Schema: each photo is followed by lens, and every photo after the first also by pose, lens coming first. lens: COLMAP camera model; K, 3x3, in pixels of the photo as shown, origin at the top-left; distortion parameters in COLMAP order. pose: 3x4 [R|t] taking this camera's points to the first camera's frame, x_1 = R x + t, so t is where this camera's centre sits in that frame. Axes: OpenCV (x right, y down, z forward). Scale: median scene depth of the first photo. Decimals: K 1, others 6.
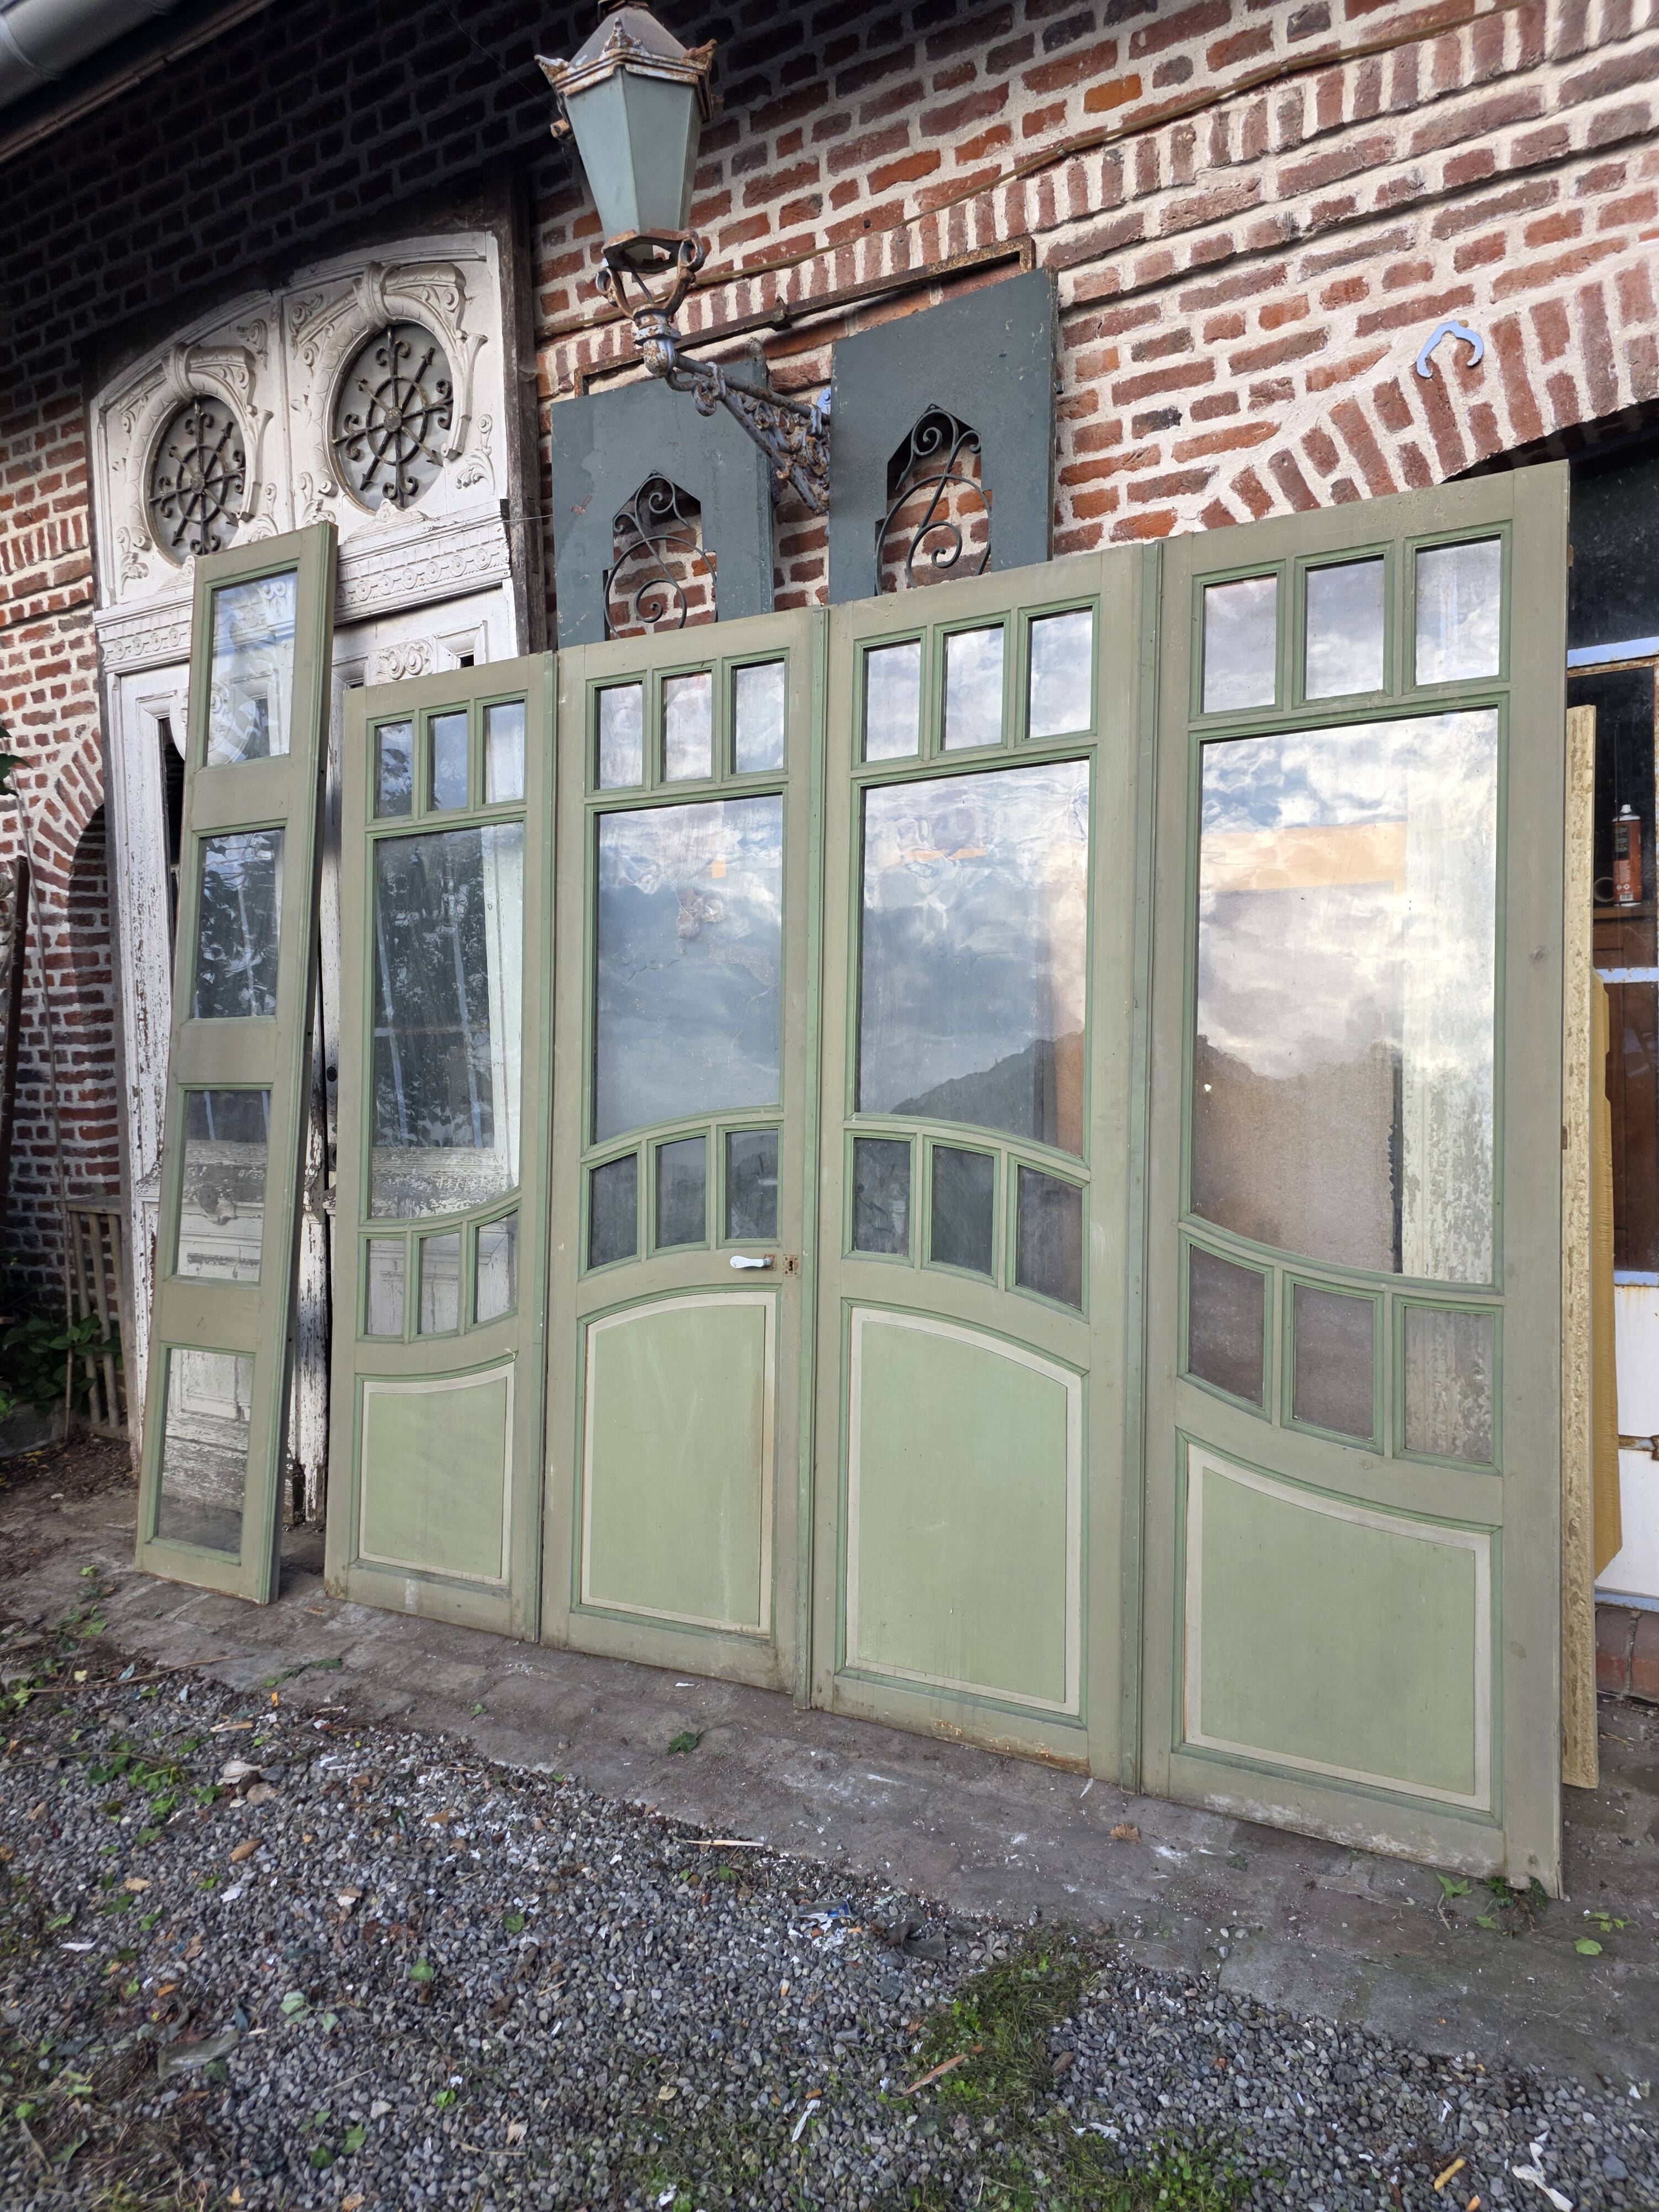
lens RADIAL K [[1480.9, 0, 815.5], [0, 1480.9, 1100.6], [0, 0, 1]] dist [0.046105, -0.029125]
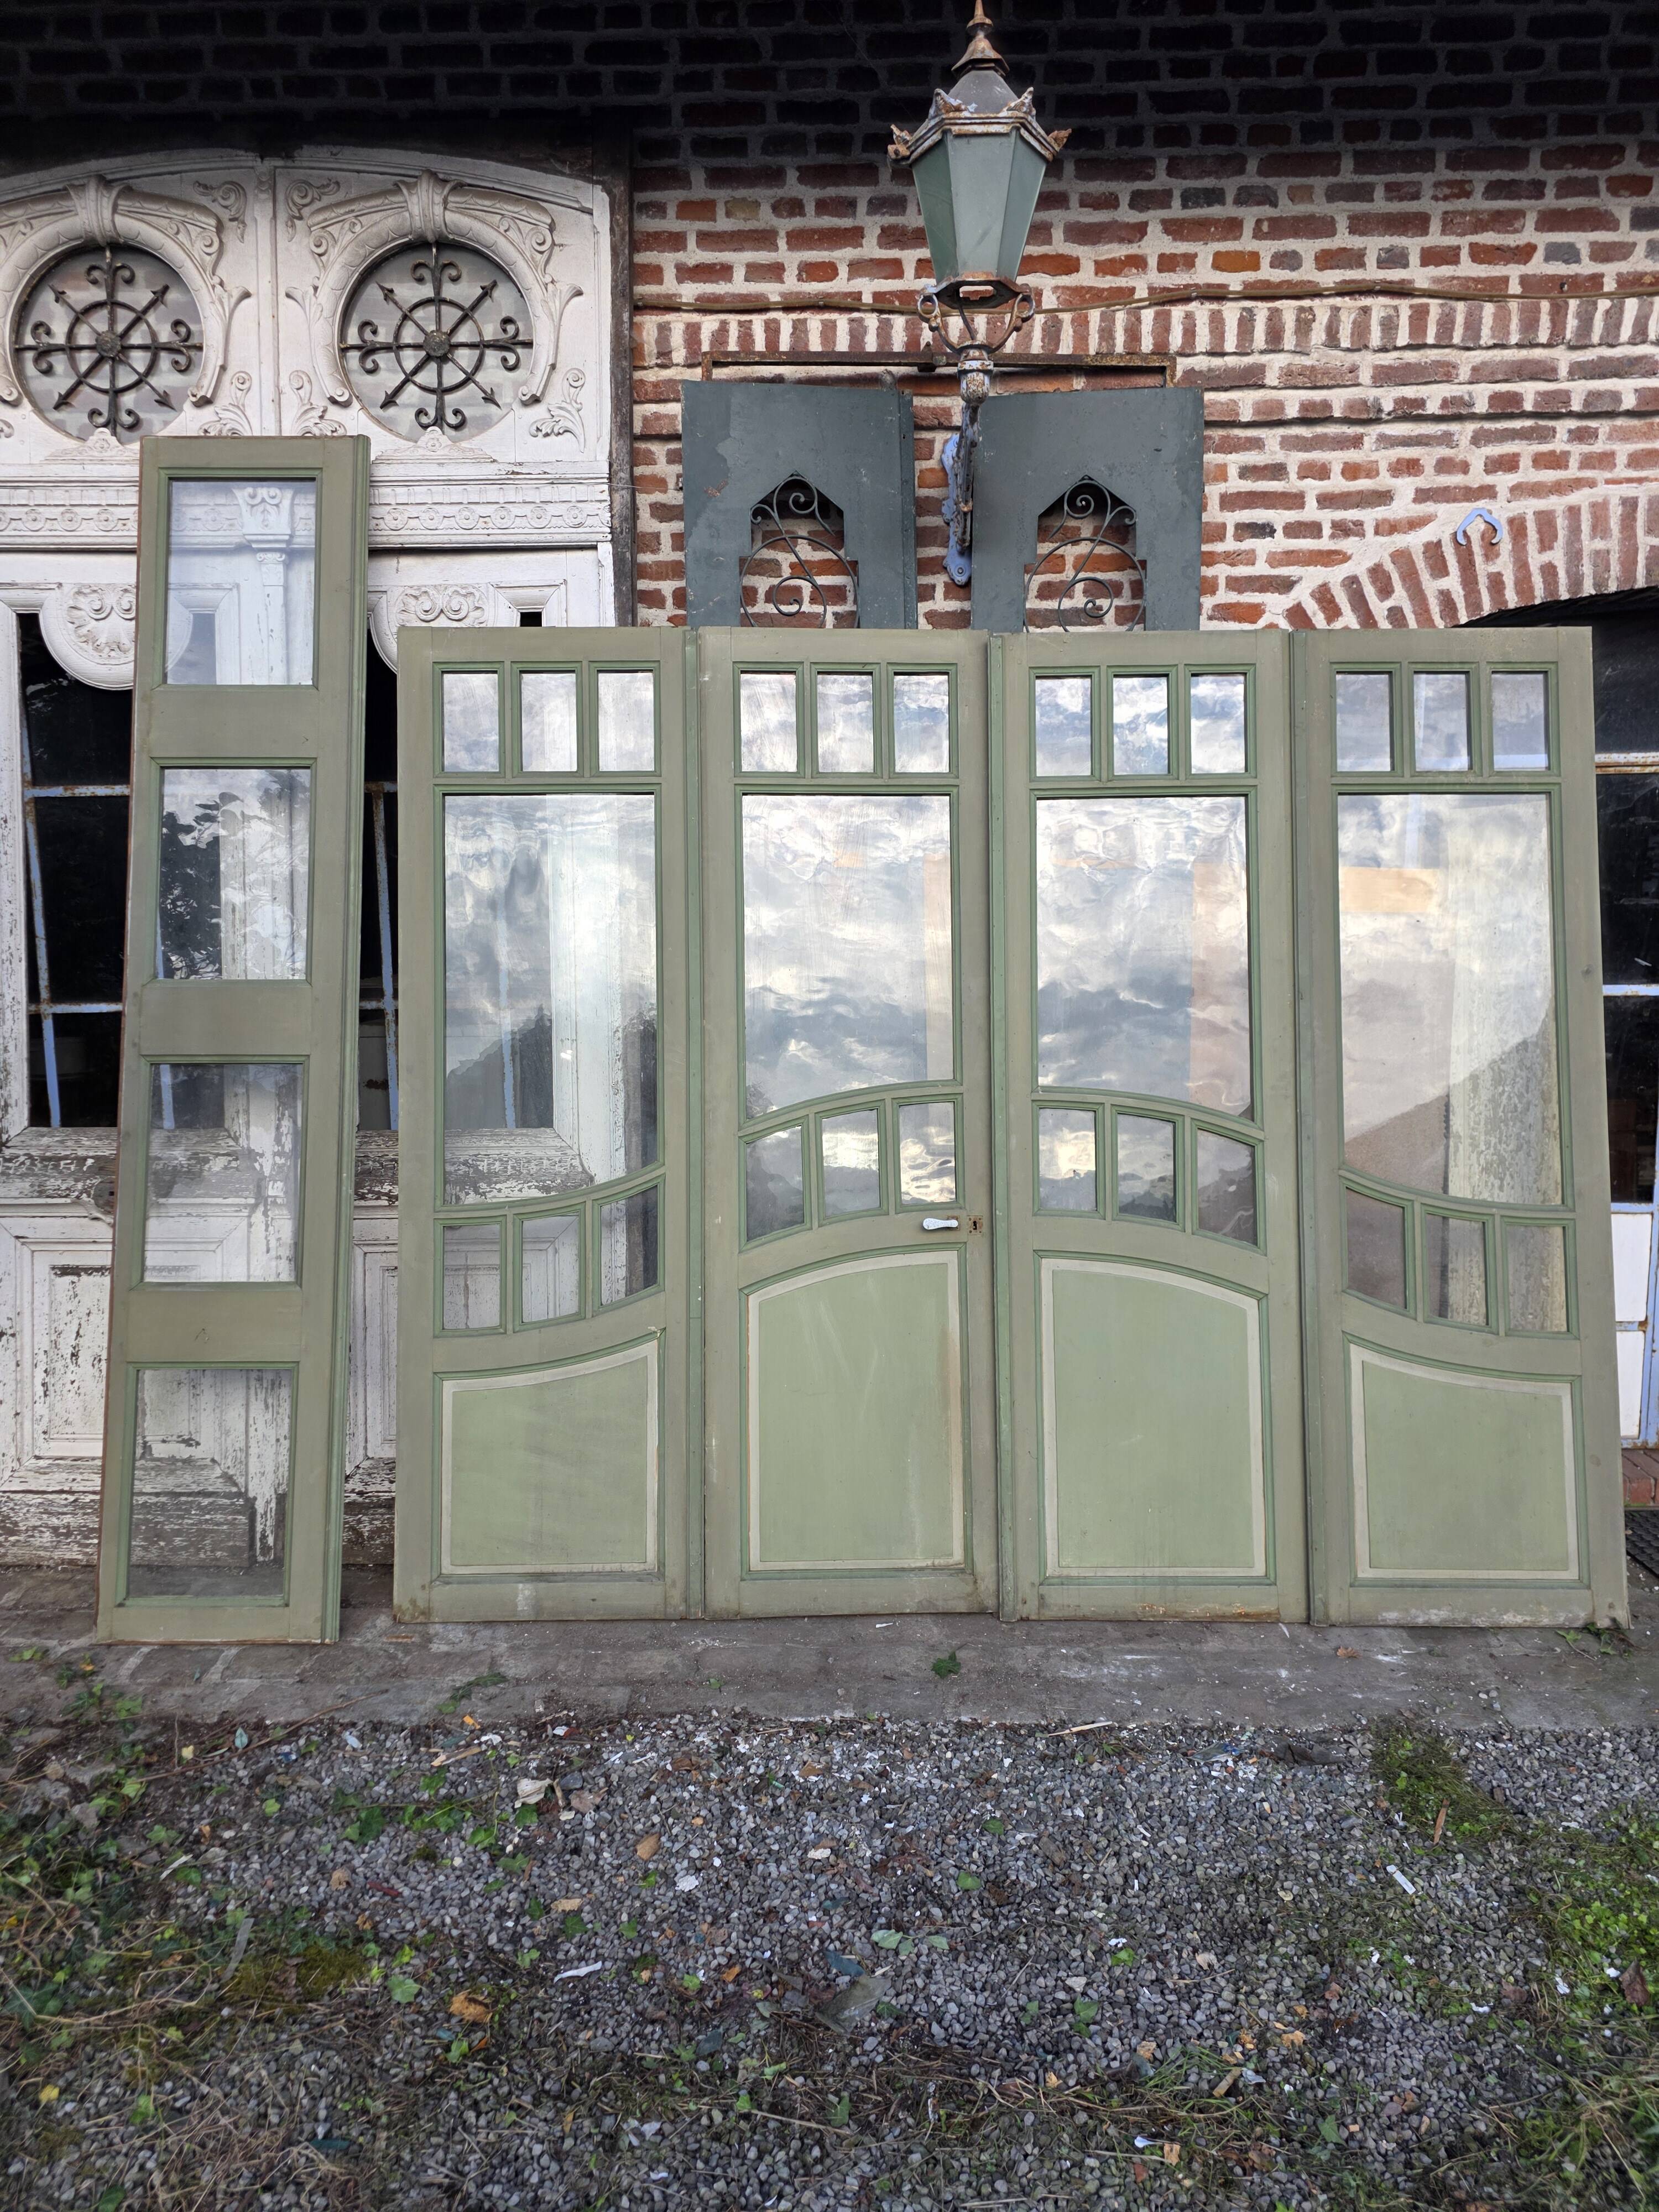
lens RADIAL K [[1480.9, 0, 822.0], [0, 1480.9, 1105.4], [0, 0, 1]] dist [0.046105, -0.029125]
pose [[0.867258, 0.004475, 0.497839, -0.714315], [0.001674, 0.999928, -0.011904, 0.038362], [-0.497856, 0.011157, 0.867188, 0.109350]]
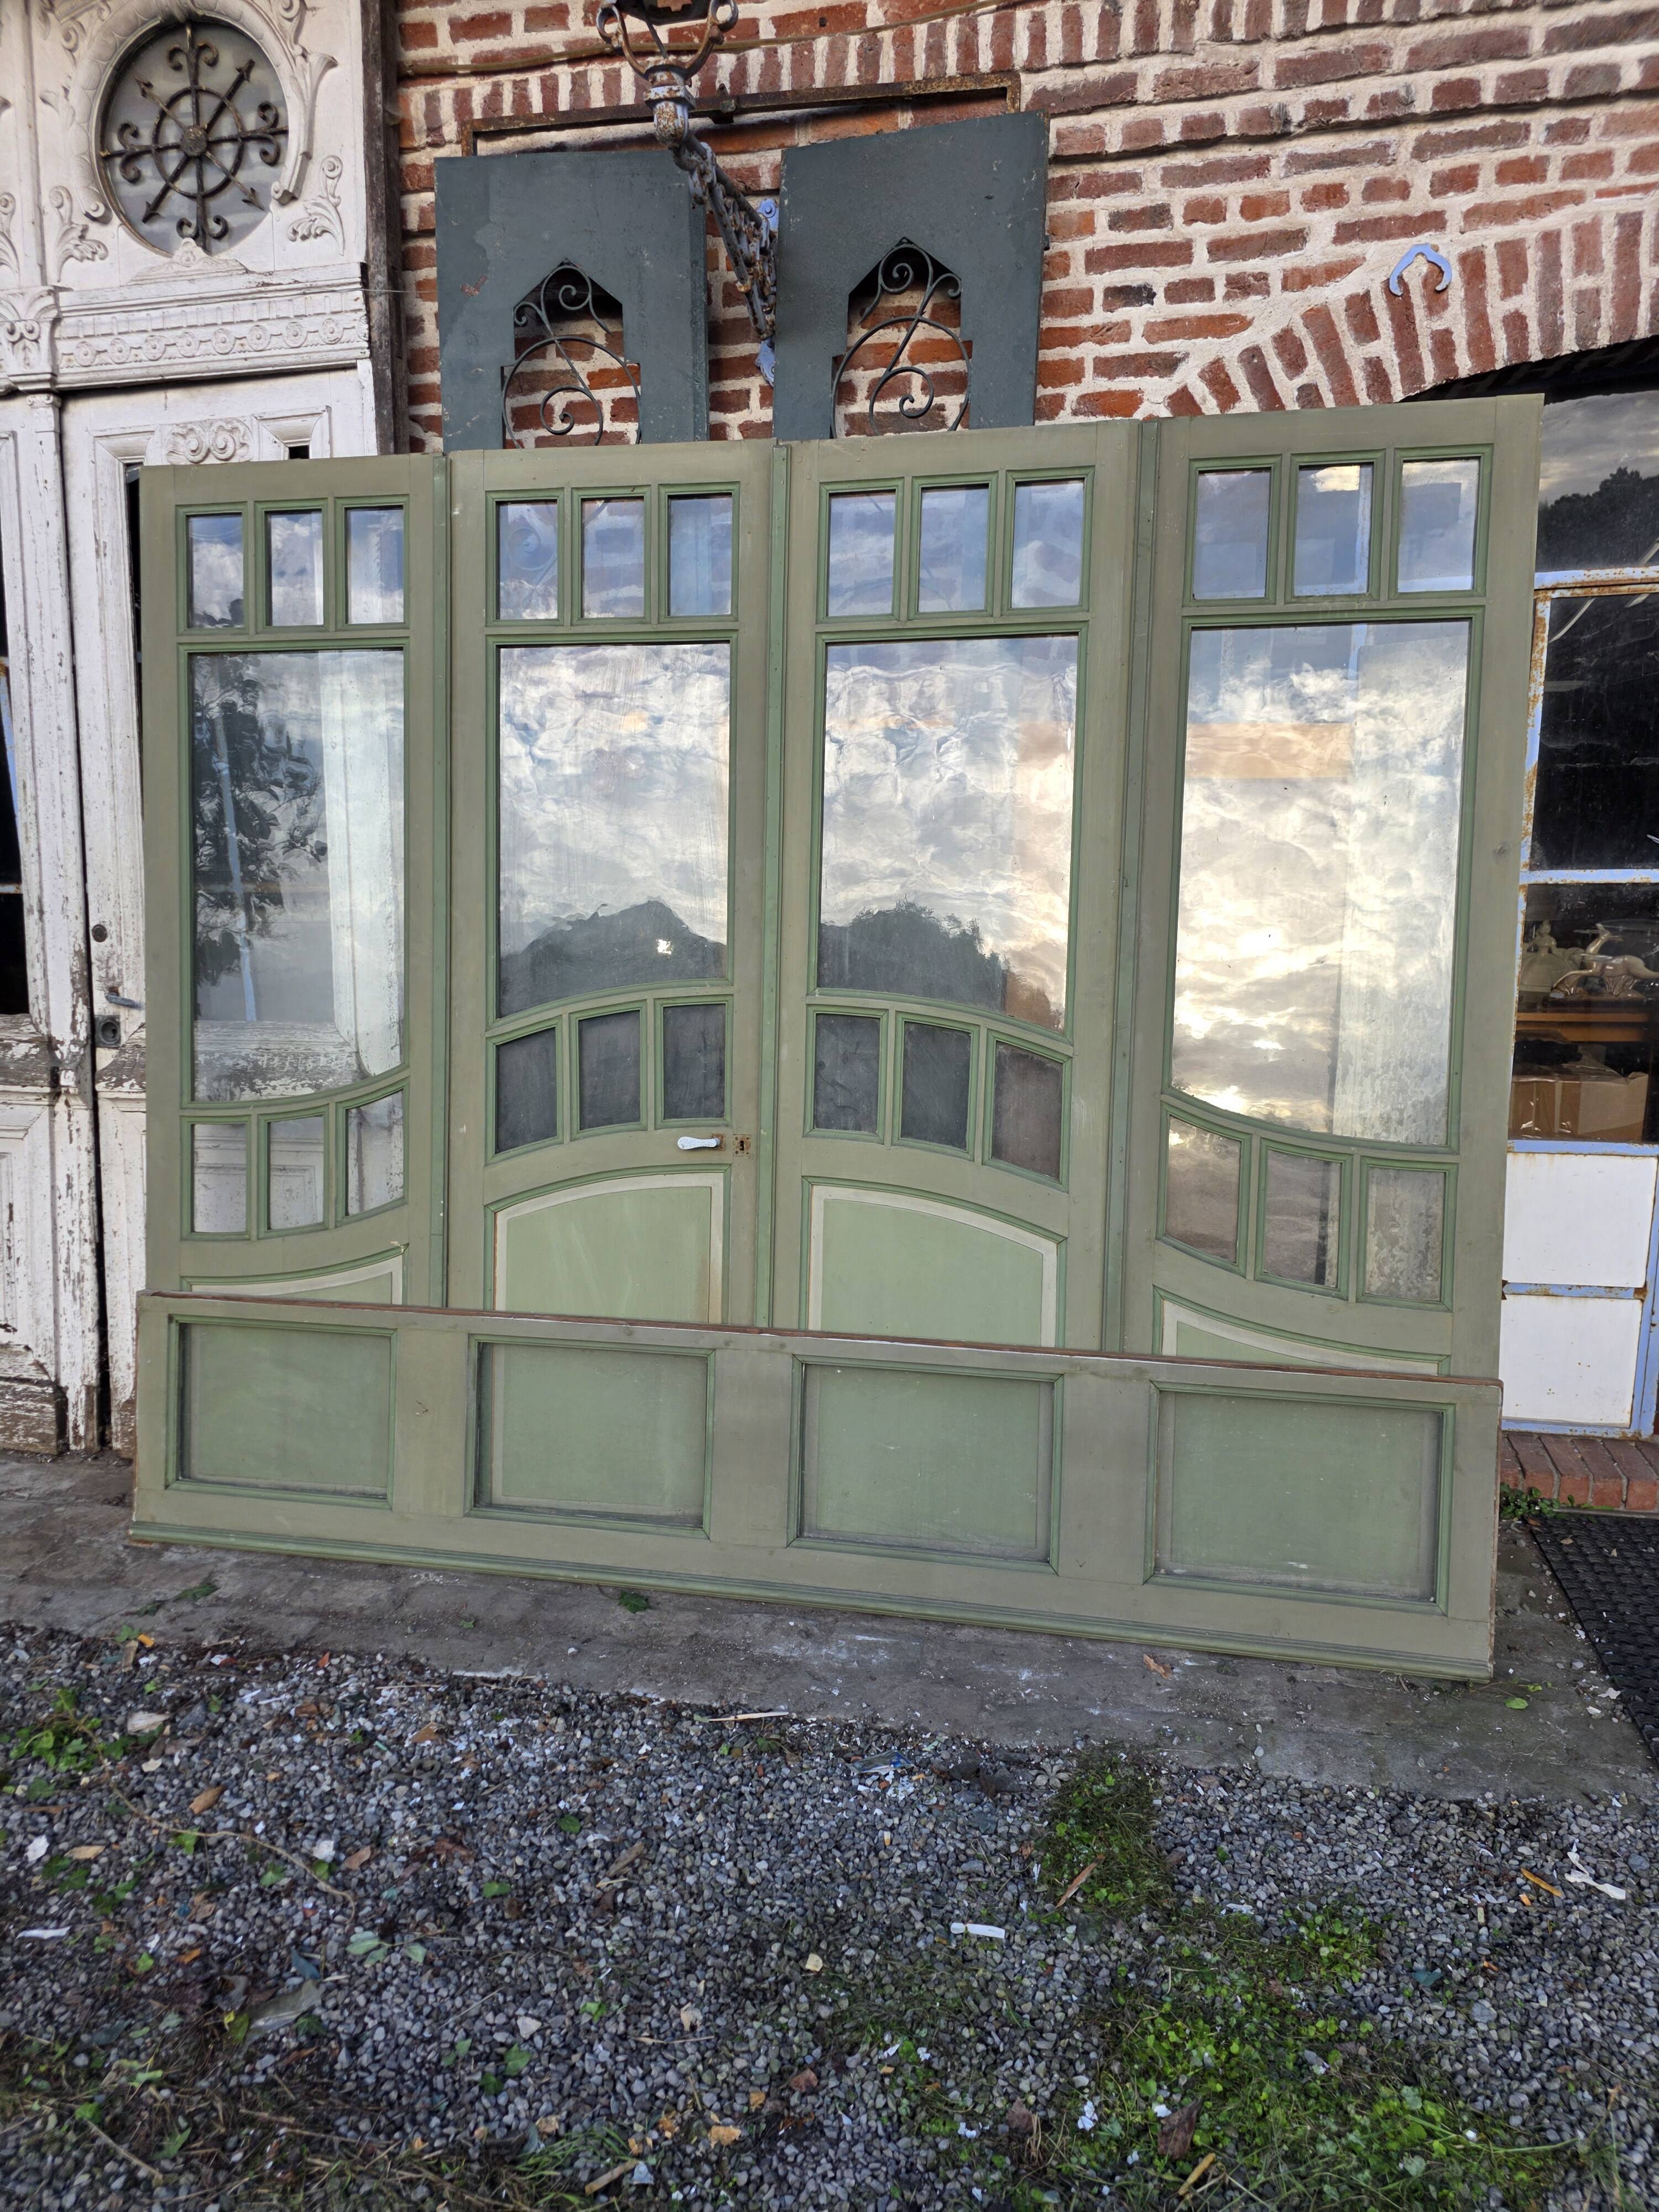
lens RADIAL K [[1480.9, 0, 813.7], [0, 1480.9, 1128.5], [0, 0, 1]] dist [0.046105, -0.029125]
pose [[0.948515, -0.006468, 0.316666, -0.299105], [-0.019182, 0.996783, 0.077814, 0.027221], [-0.316150, -0.079882, 0.945340, 0.075940]]
